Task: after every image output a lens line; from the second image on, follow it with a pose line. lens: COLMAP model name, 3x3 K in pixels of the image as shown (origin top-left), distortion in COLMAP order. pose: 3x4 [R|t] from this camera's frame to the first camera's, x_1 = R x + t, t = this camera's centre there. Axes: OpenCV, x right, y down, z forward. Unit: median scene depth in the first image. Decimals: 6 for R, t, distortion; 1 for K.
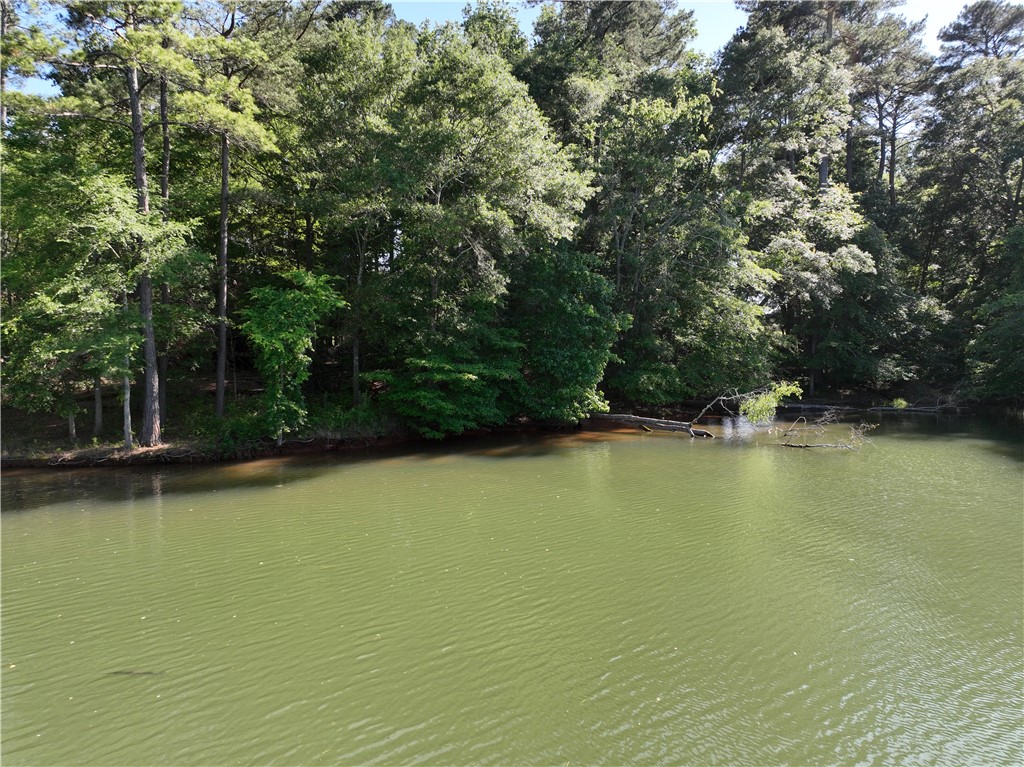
lens RADIAL K [[721.2, 0, 512.1], [0, 721.2, 384.1], [0, 0, 1]] dist [-0.027303, 0.021303]
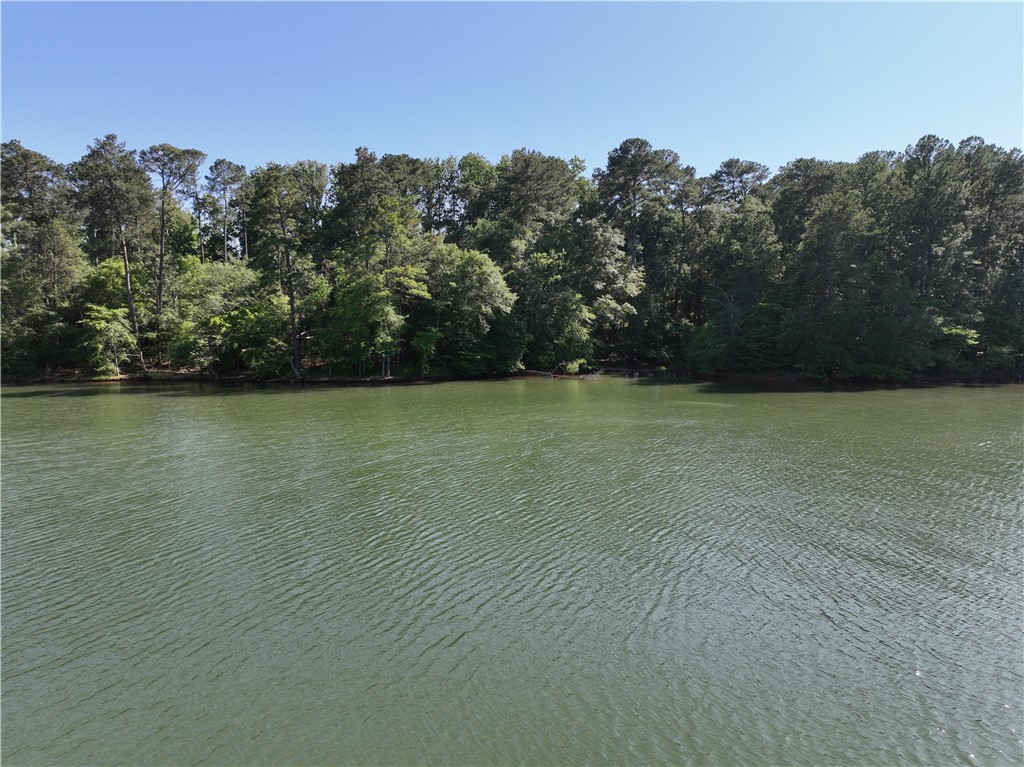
lens RADIAL K [[721.2, 0, 509.1], [0, 721.2, 384.0], [0, 0, 1]] dist [-0.027303, 0.021303]
pose [[0.998990, -0.004143, 0.044744, -0.059465], [0.002947, 0.999638, 0.026757, 0.022110], [-0.044839, -0.026598, 0.998640, -2.029299]]
